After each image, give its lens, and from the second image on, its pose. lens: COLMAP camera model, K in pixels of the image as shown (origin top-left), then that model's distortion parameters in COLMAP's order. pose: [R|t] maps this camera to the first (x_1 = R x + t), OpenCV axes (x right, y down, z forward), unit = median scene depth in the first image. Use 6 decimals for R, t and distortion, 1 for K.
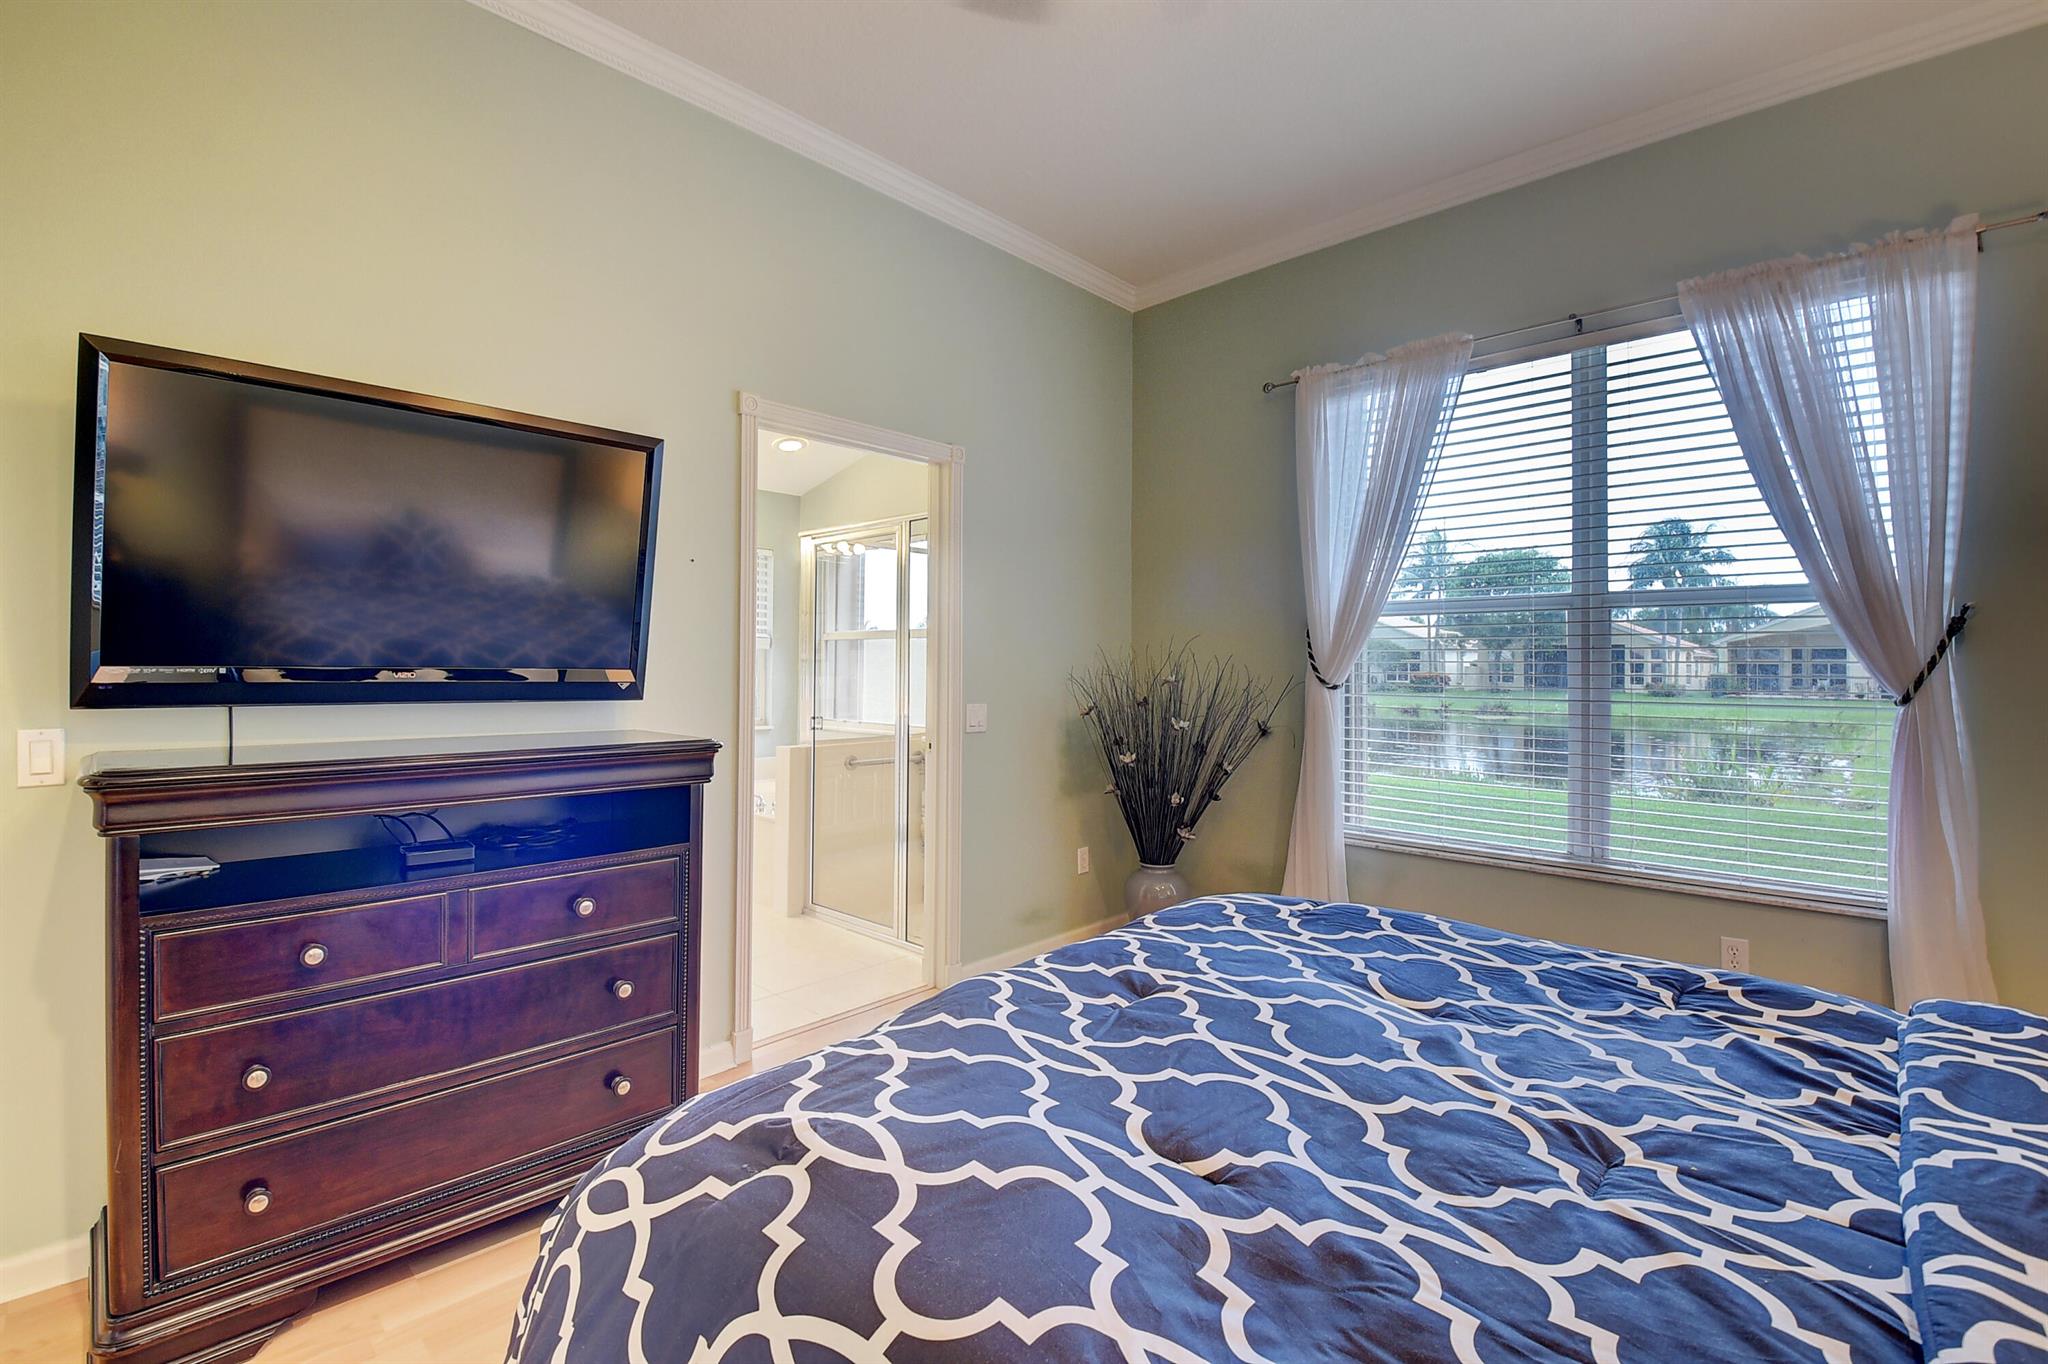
lens RADIAL K [[896.4, 0, 1022.7], [0, 896.4, 657.7], [0, 0, 1]] dist [0.002269, -0.016554]
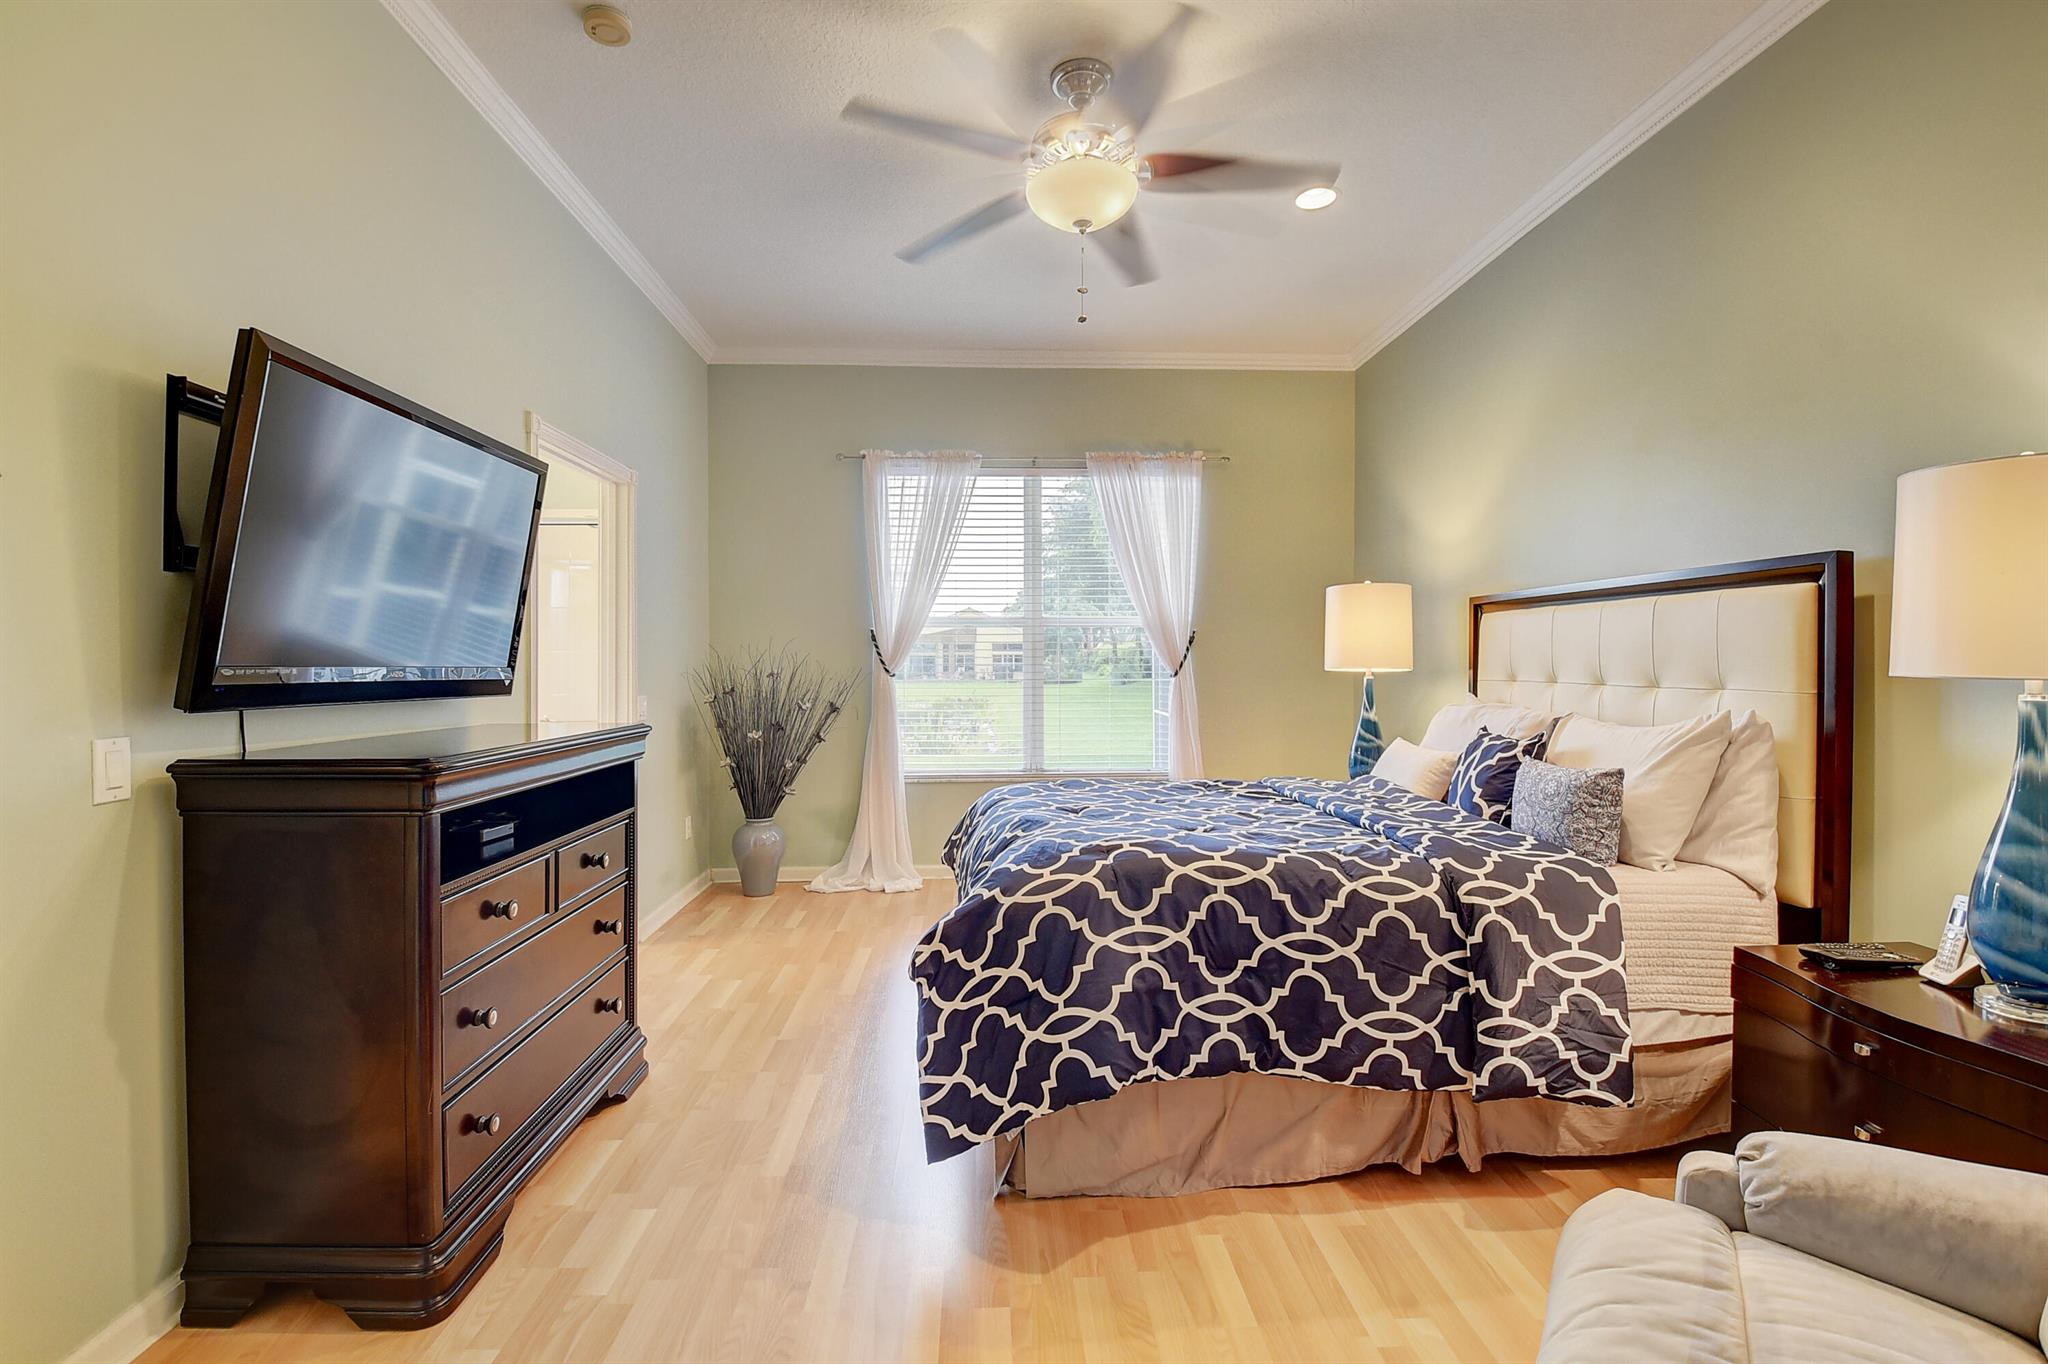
lens RADIAL K [[901.2, 0, 1019.0], [0, 901.2, 656.6], [0, 0, 1]] dist [0.015121, -0.028943]
pose [[0.686802, -0.003382, 0.726836, -0.612760], [-0.001636, 0.999979, 0.006200, -0.005109], [-0.726842, -0.005447, 0.686783, -0.159008]]
